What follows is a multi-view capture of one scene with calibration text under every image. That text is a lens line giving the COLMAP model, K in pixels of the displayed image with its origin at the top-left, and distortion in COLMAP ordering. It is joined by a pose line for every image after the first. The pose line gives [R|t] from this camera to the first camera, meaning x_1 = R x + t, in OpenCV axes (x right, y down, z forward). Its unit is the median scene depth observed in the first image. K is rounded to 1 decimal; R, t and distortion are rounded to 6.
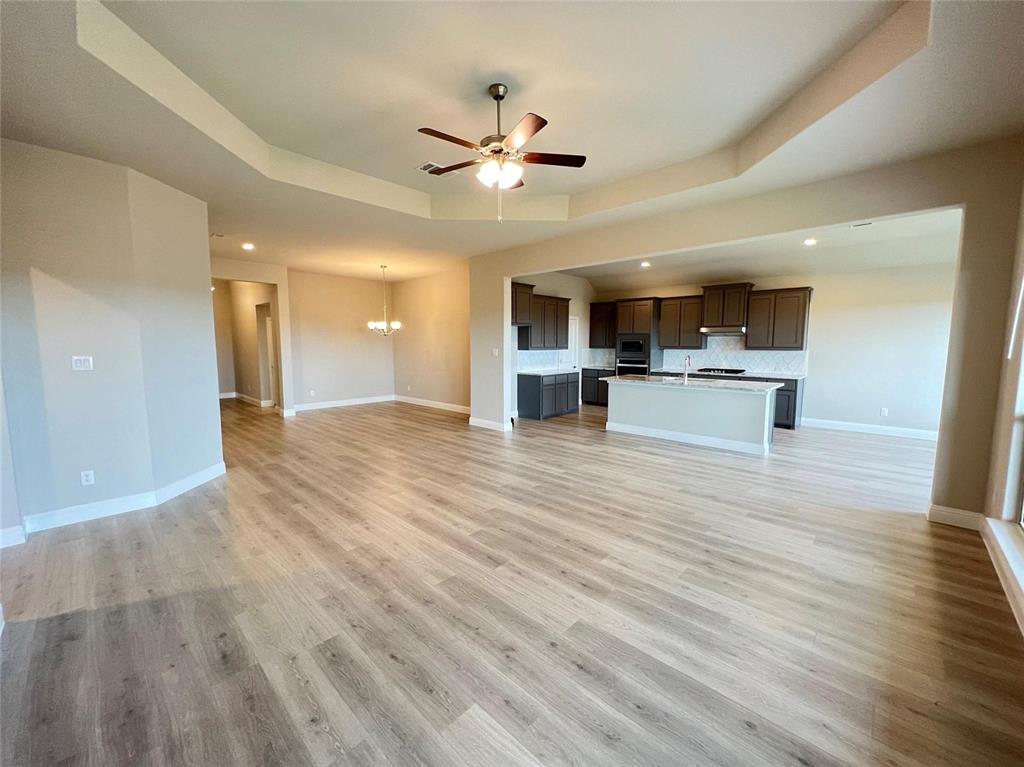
lens RADIAL K [[408.9, 0, 509.4], [0, 408.9, 385.6], [0, 0, 1]] dist [-0.004487, 0.000474]
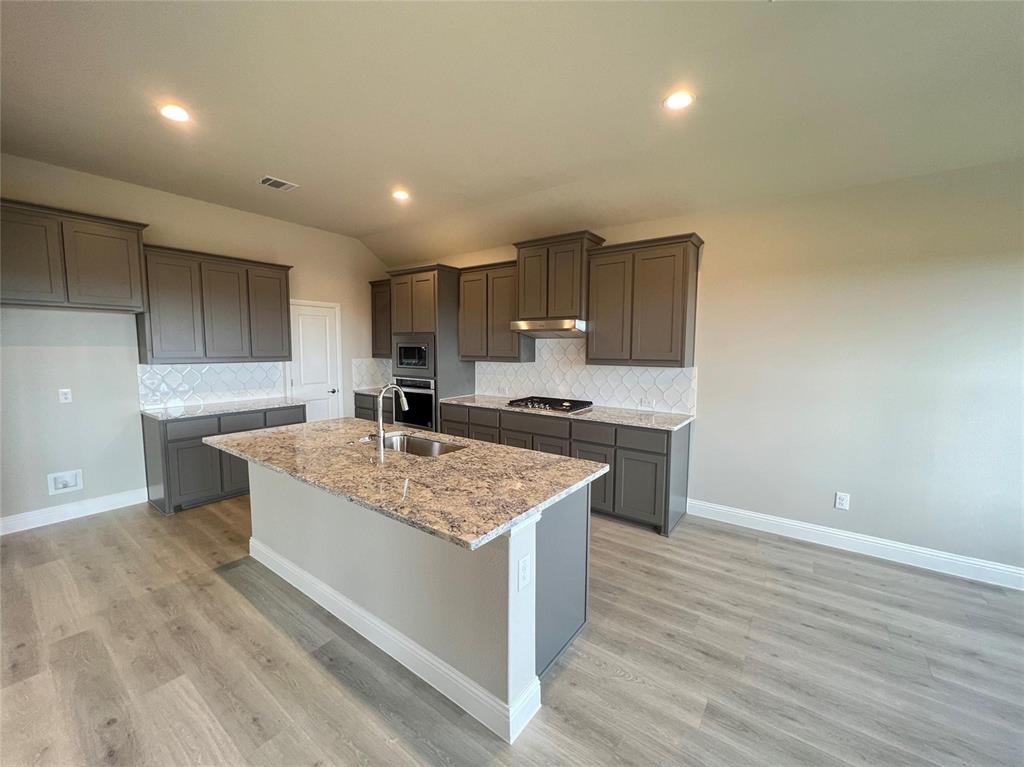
lens RADIAL K [[408.9, 0, 510.2], [0, 408.9, 382.6], [0, 0, 1]] dist [-0.004487, 0.000474]
pose [[0.992194, -0.006088, 0.124554, 0.641146], [0.008244, 0.999825, -0.016805, -0.086379], [-0.124430, 0.017701, 0.992070, 0.770651]]
